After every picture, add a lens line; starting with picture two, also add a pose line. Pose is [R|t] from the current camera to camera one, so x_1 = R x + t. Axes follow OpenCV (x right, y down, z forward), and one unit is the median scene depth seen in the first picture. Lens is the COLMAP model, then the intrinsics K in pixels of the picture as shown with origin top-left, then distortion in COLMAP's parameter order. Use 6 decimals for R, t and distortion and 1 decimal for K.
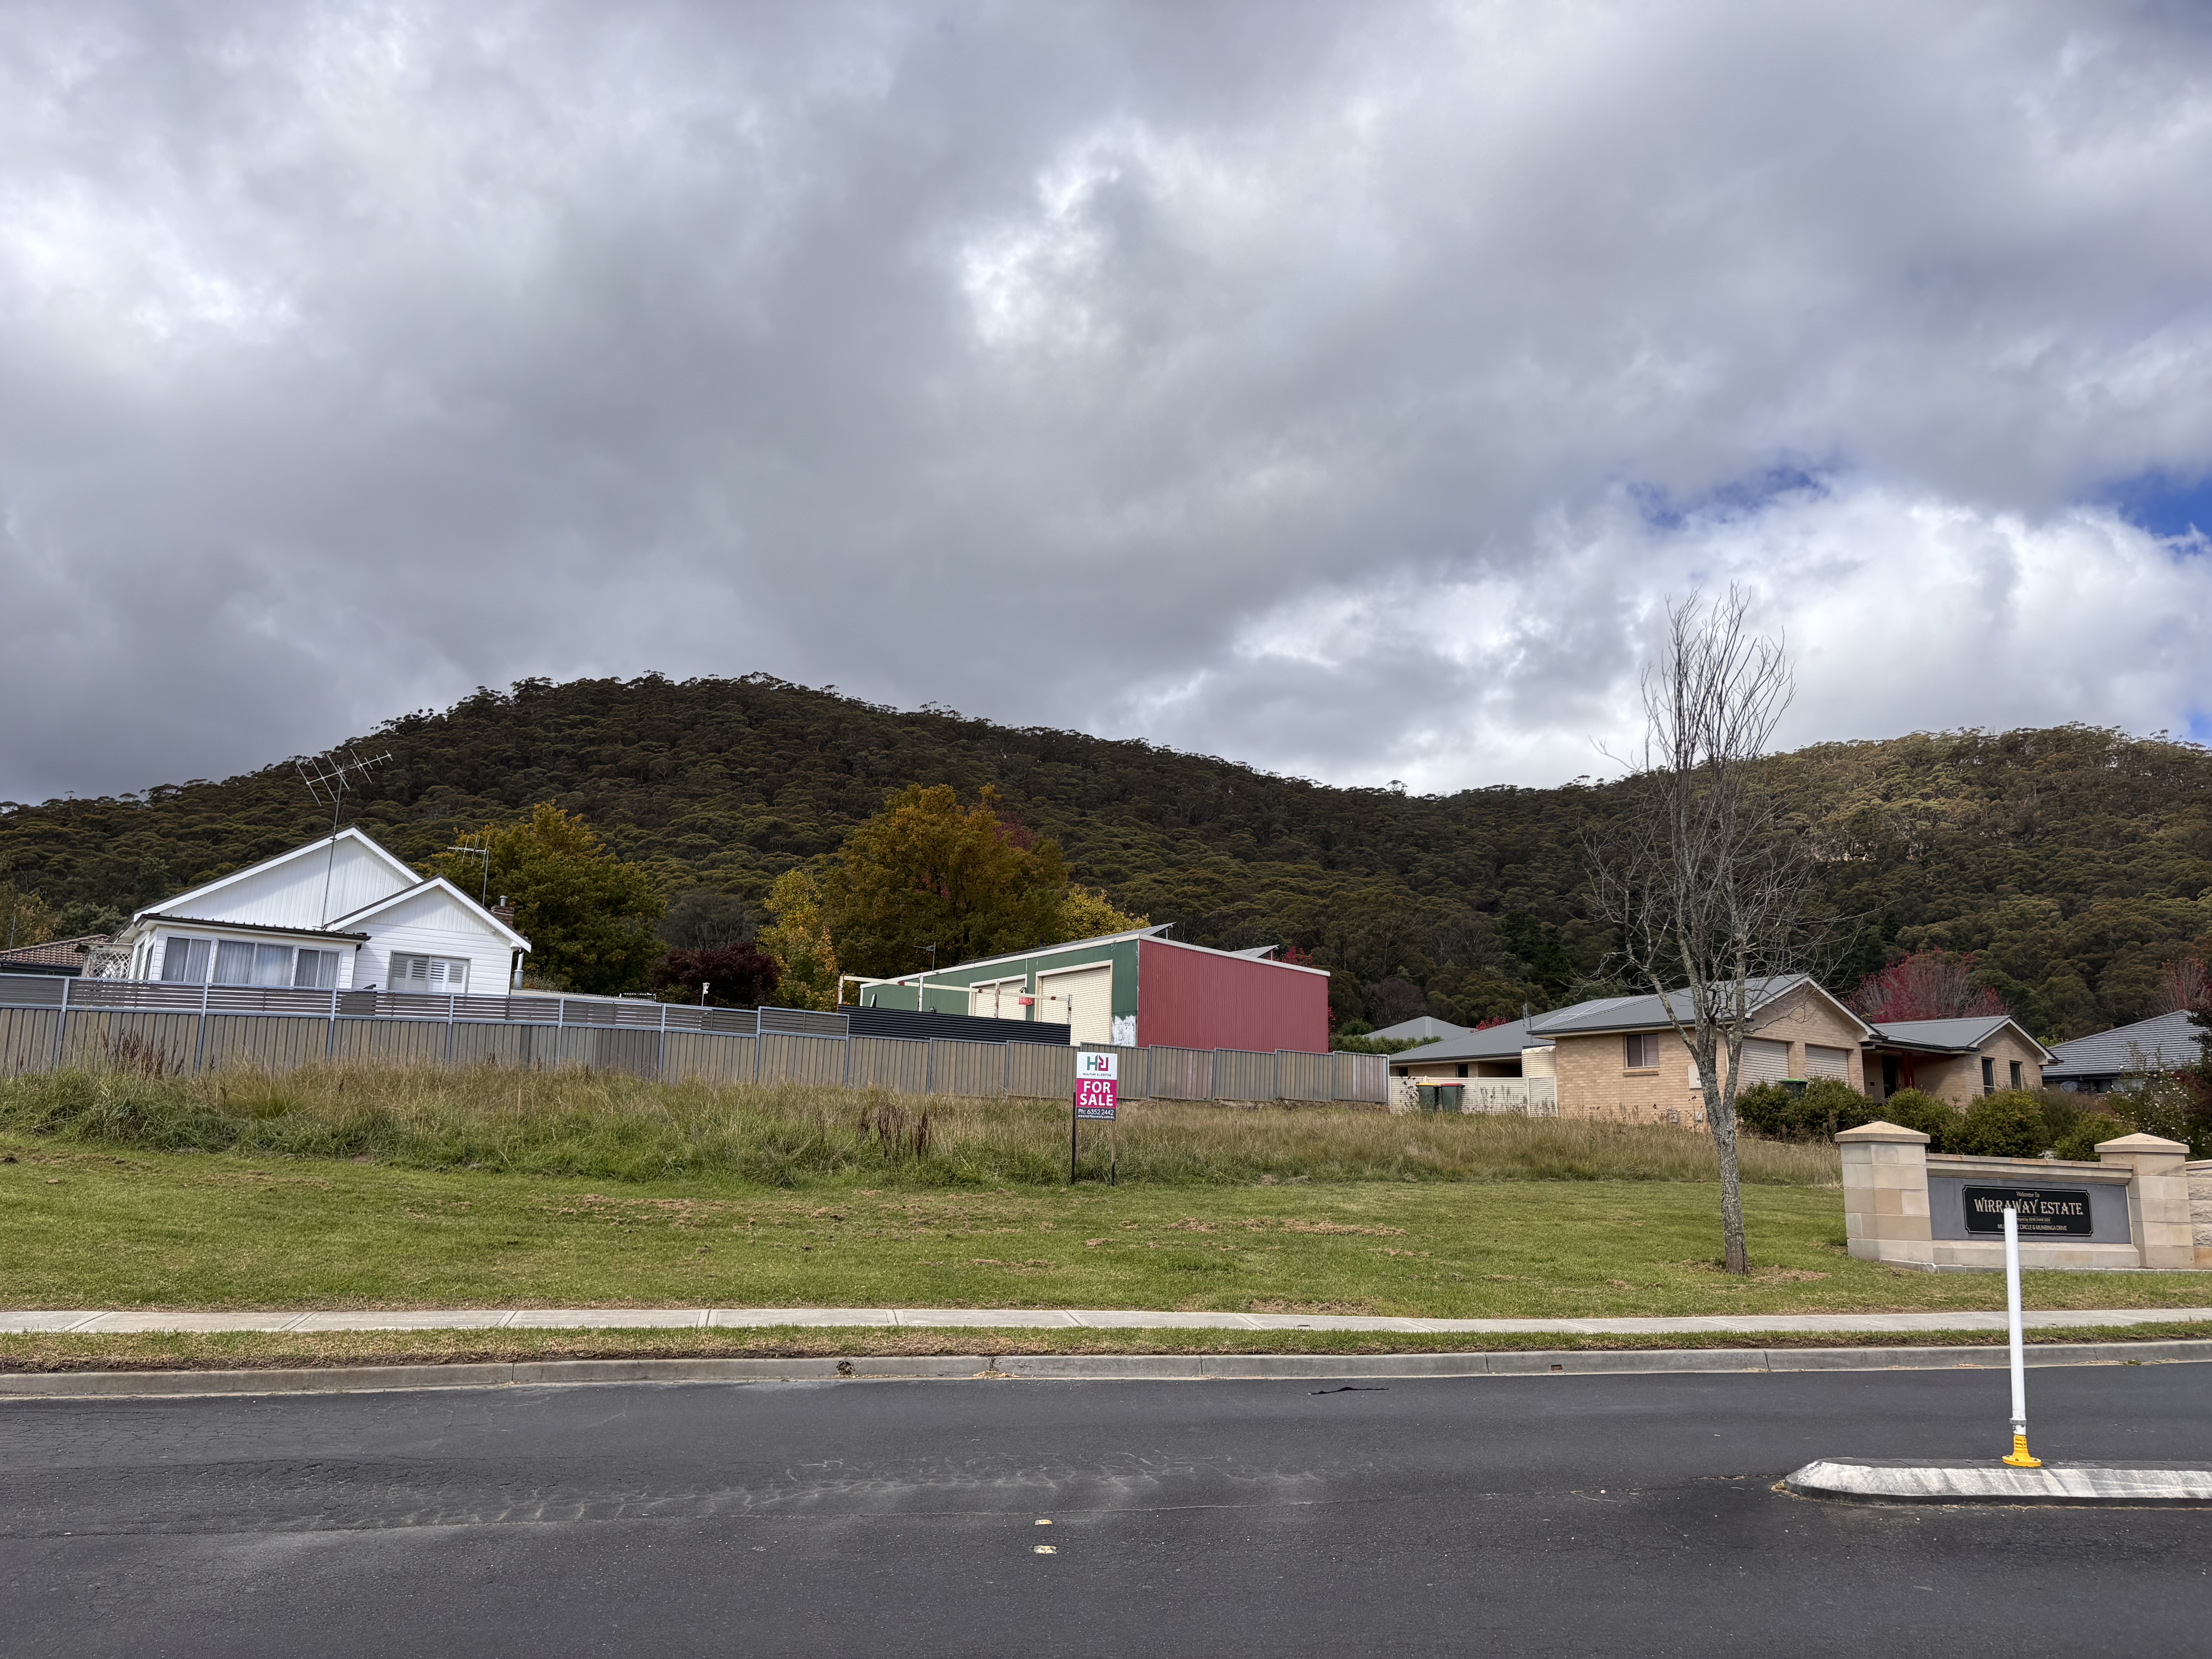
lens RADIAL K [[1616.8, 0, 1126.5], [0, 1616.8, 859.9], [0, 0, 1]] dist [0.100405, -0.114432]
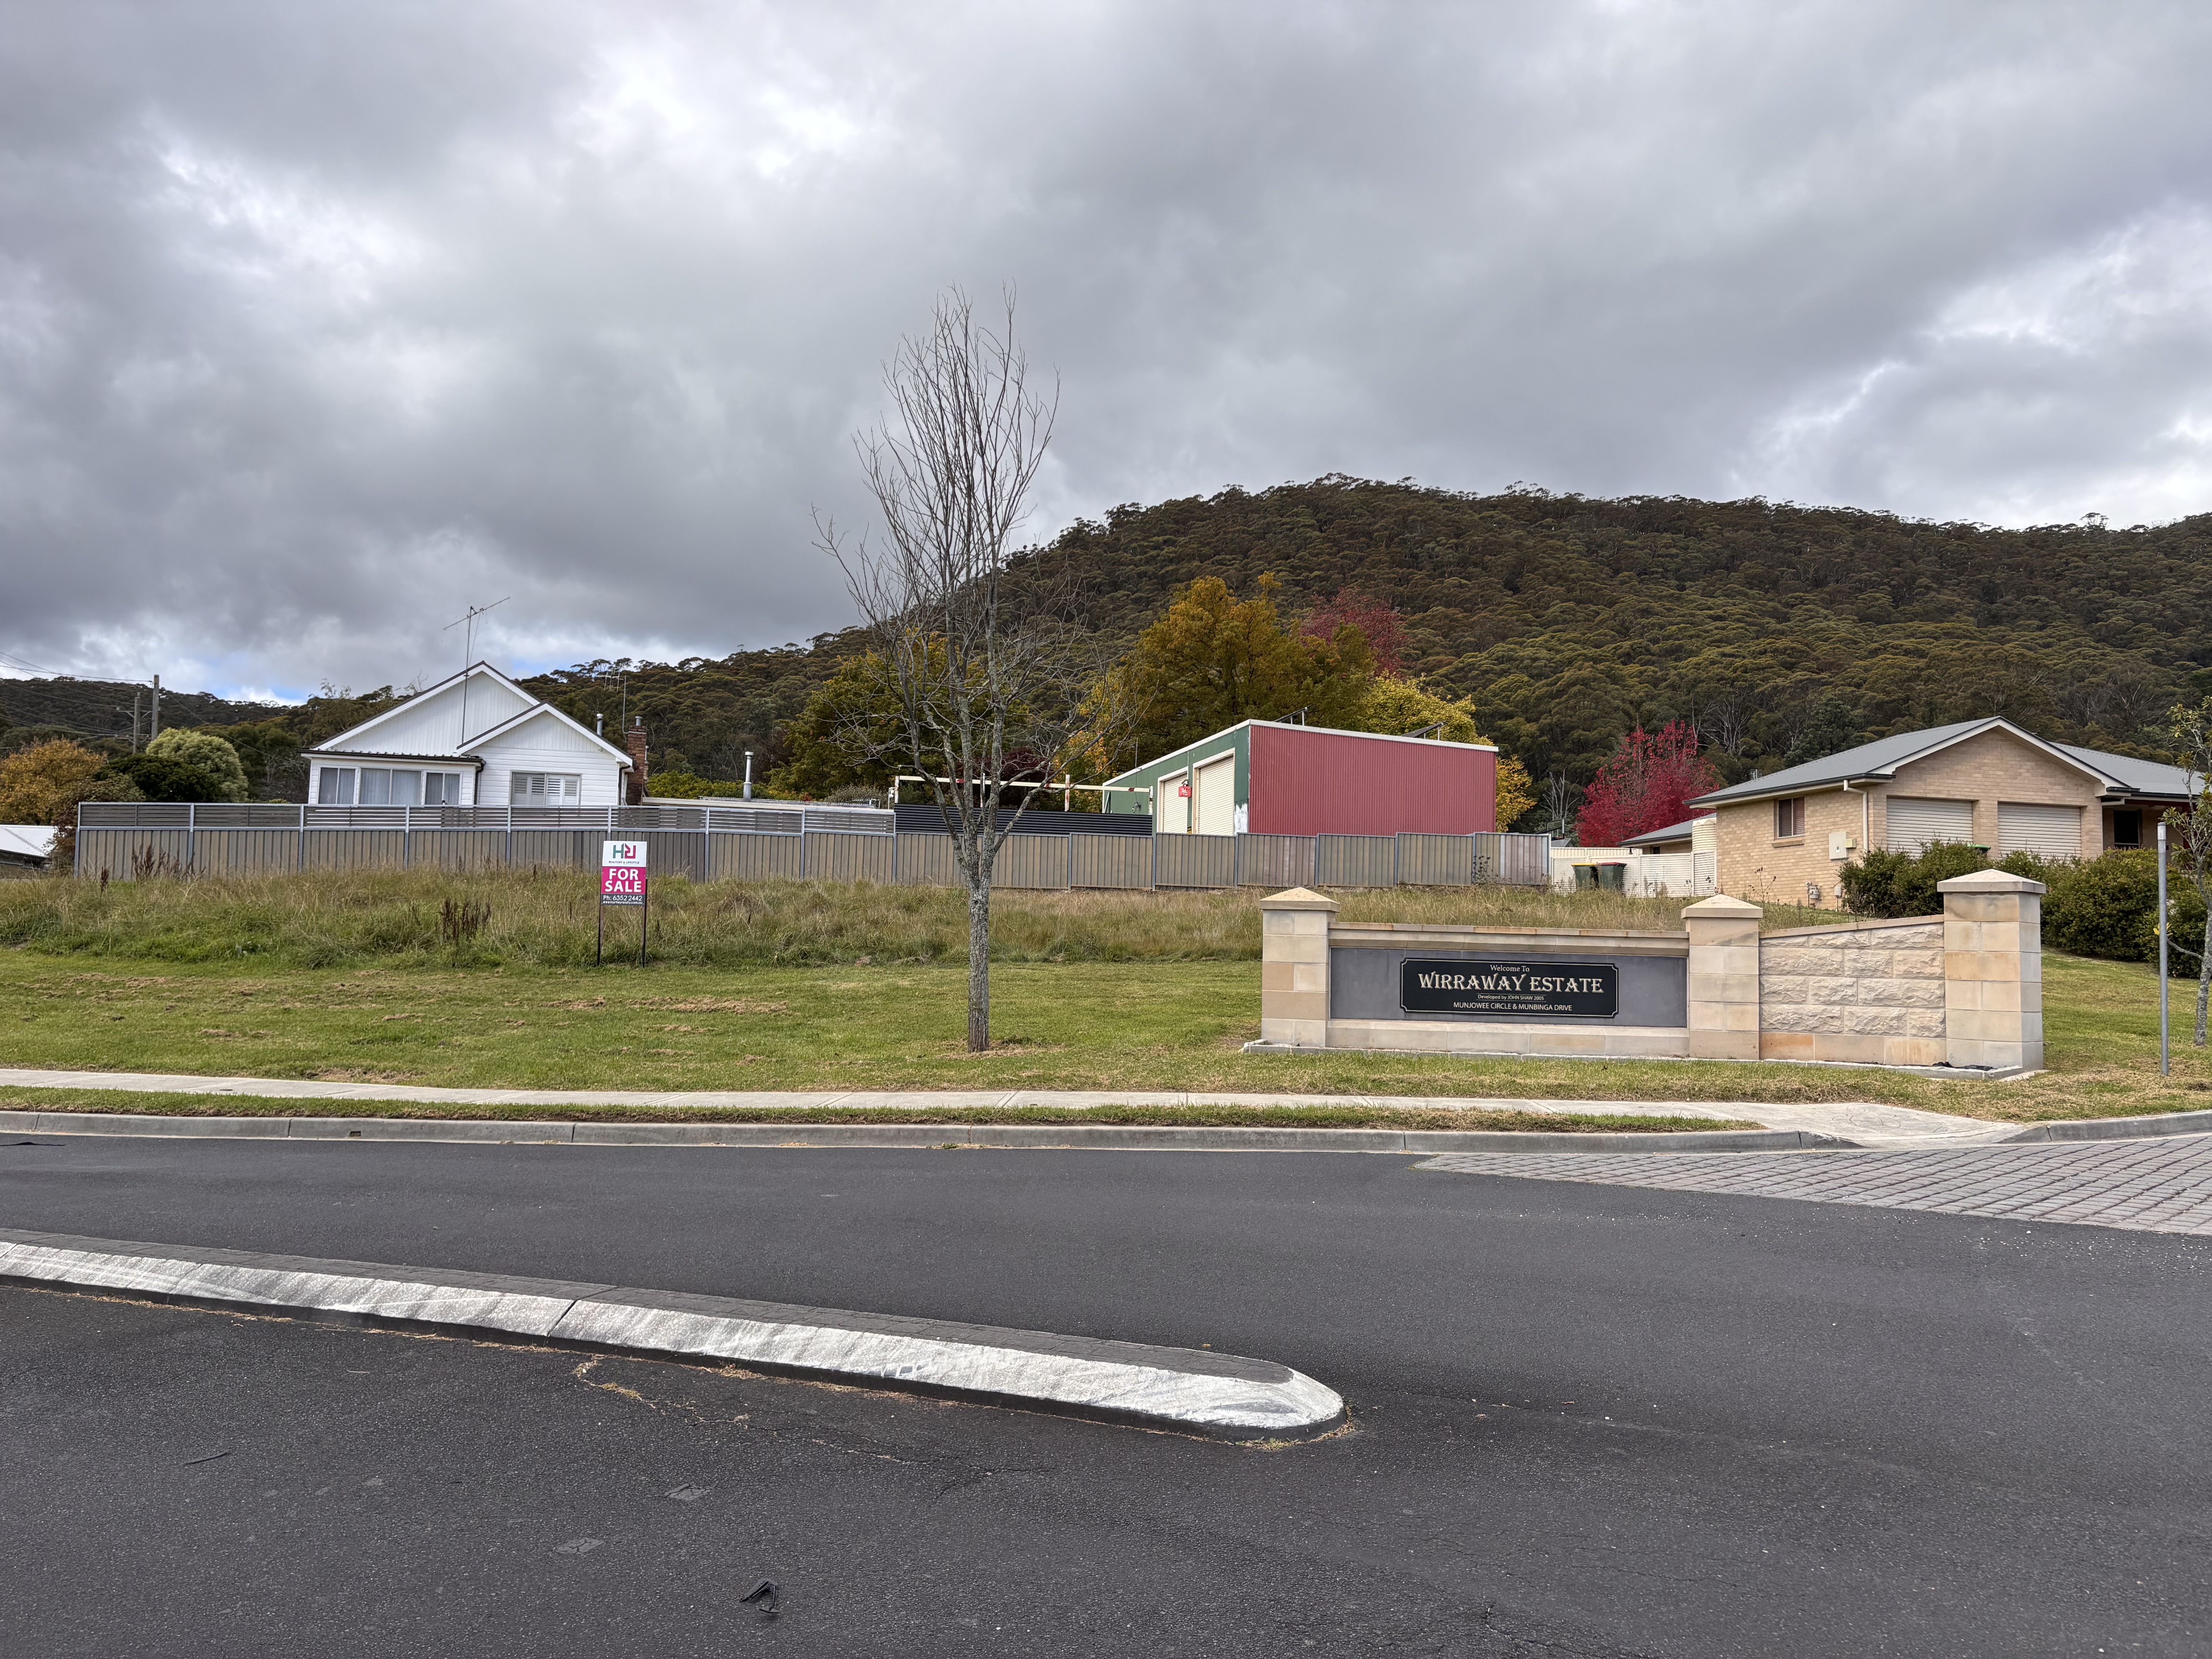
lens RADIAL K [[1627.0, 0, 1117.1], [0, 1627.0, 848.6], [0, 0, 1]] dist [0.065173, -0.092434]
pose [[0.929603, -0.029973, -0.367341, 0.278691], [0.072335, 0.992141, 0.102101, 0.017539], [0.361393, -0.121485, 0.924465, 0.067652]]
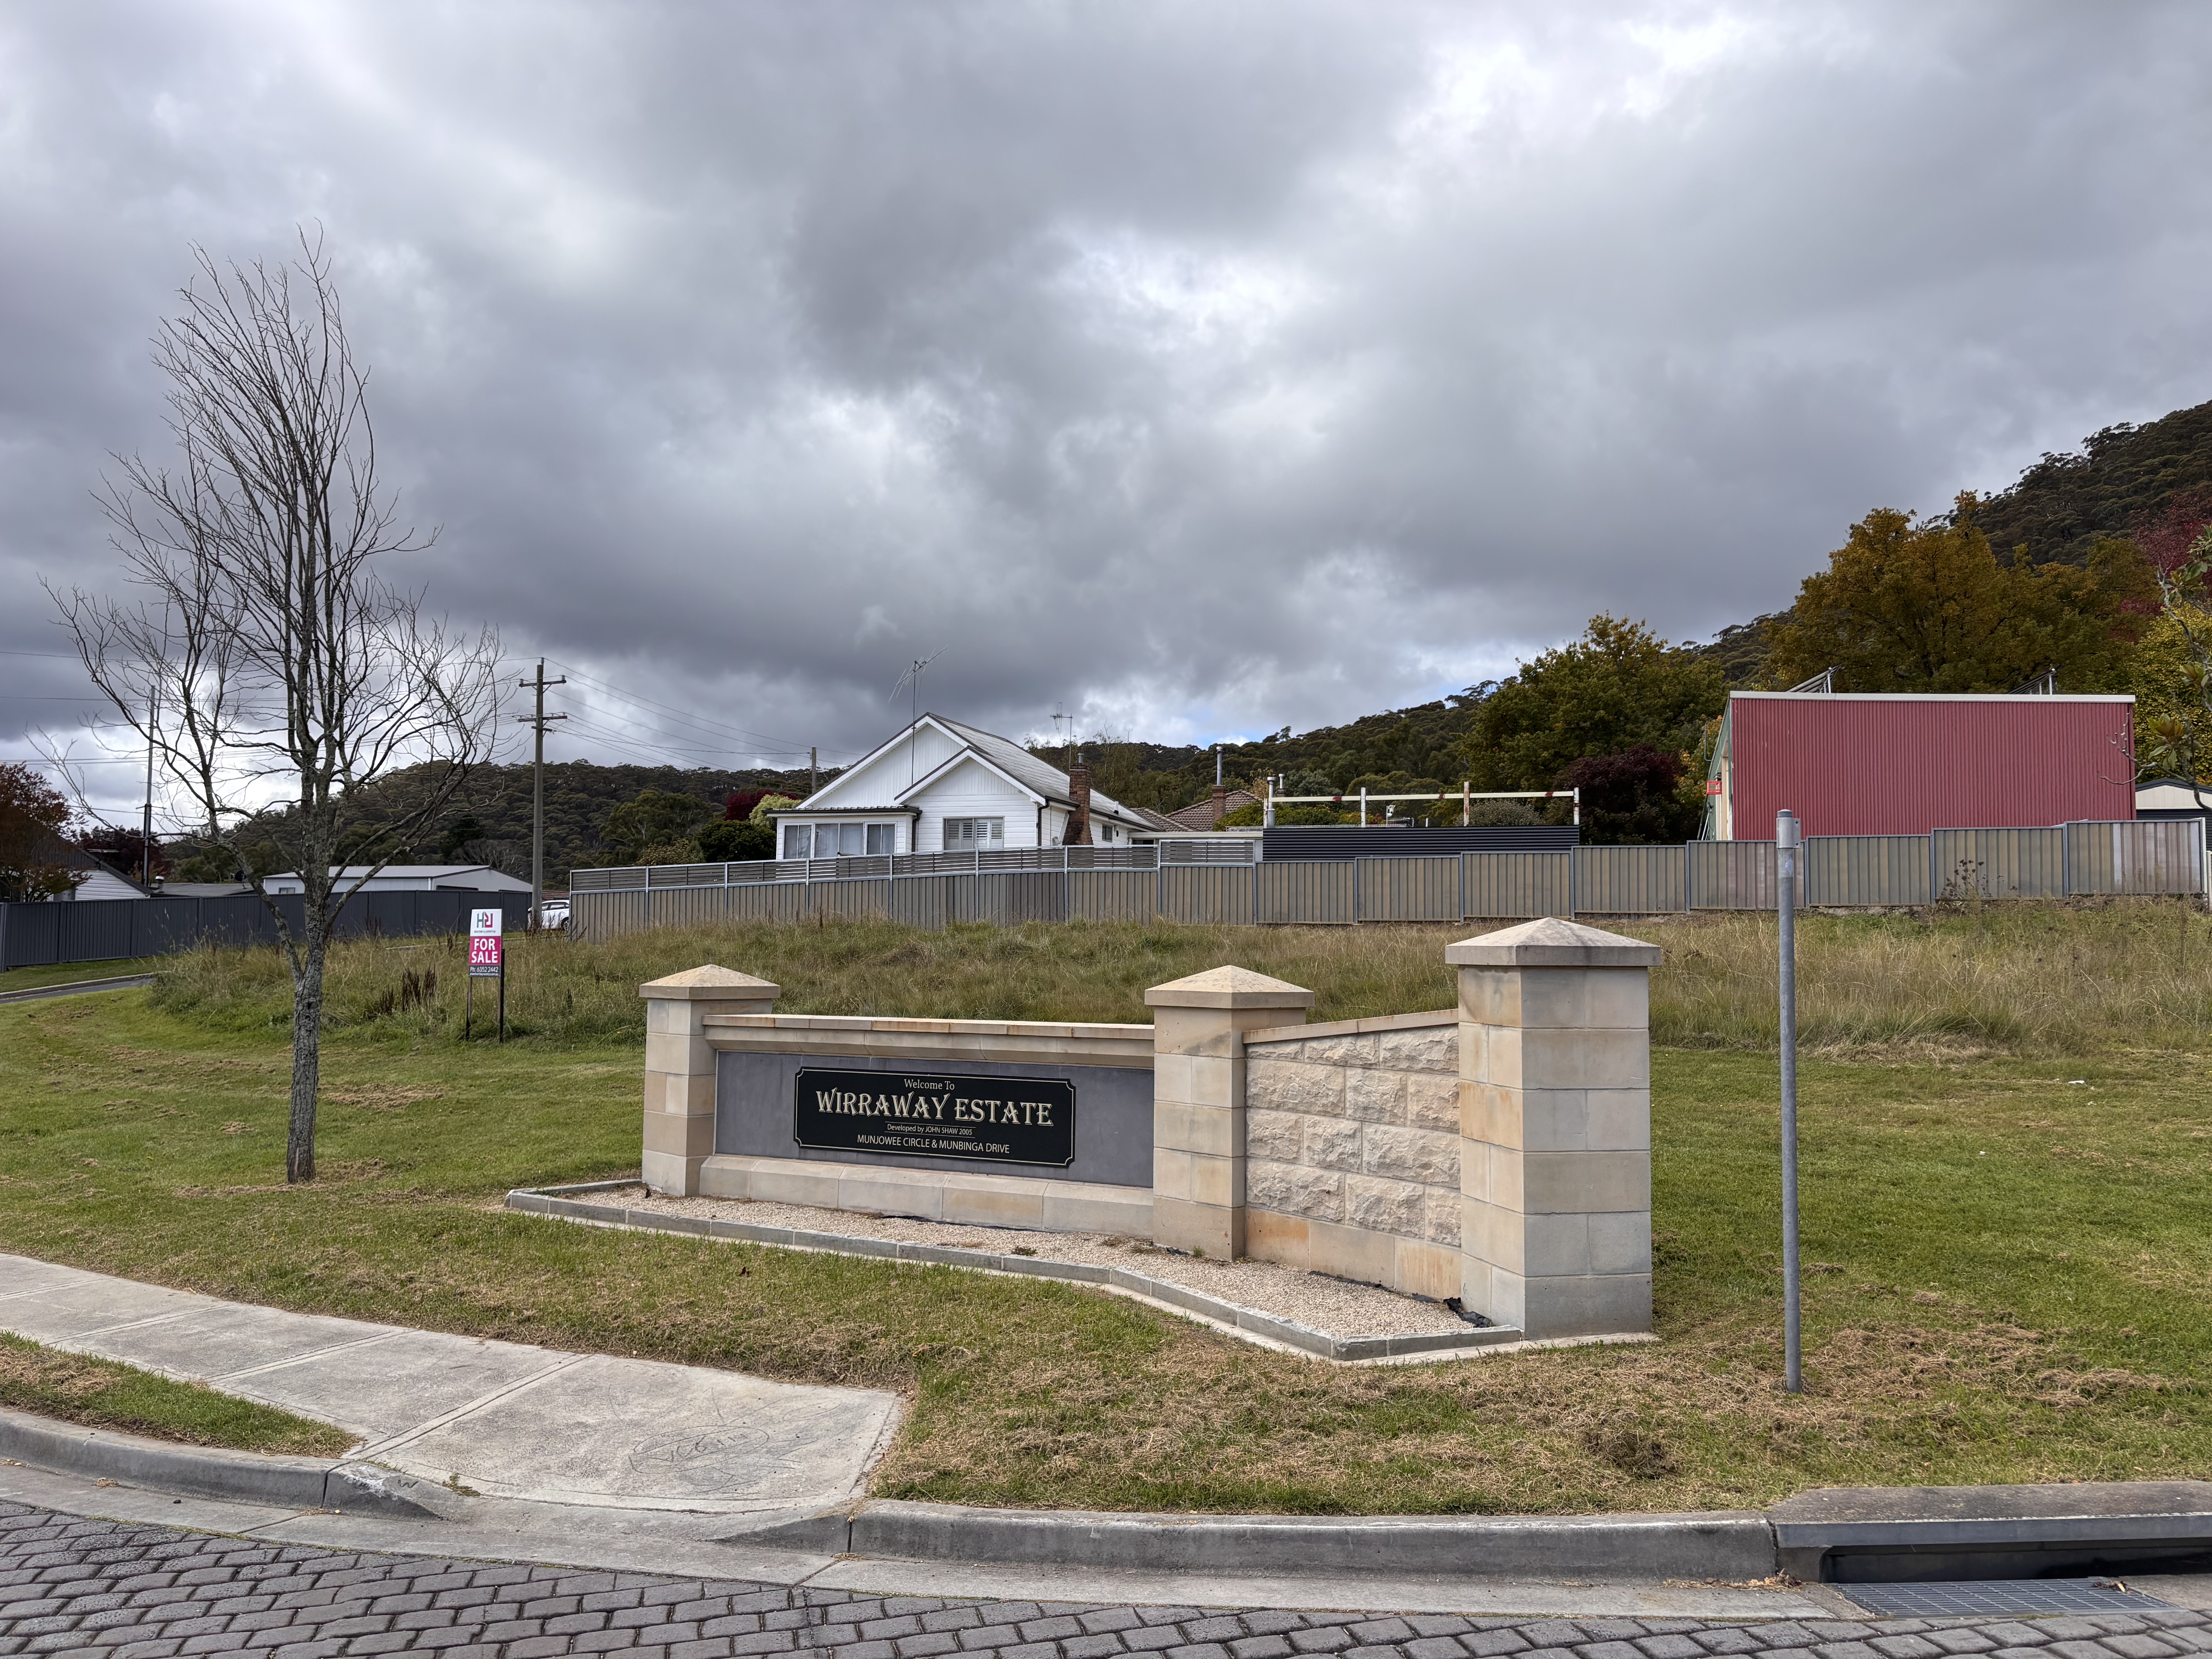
lens RADIAL K [[1616.8, 0, 1126.5], [0, 1616.8, 859.9], [0, 0, 1]] dist [0.100405, -0.114432]
pose [[0.597093, -0.068903, -0.799208, 0.426772], [0.161128, 0.986300, 0.035347, 0.050166], [0.785823, -0.149880, 0.600015, 0.307973]]
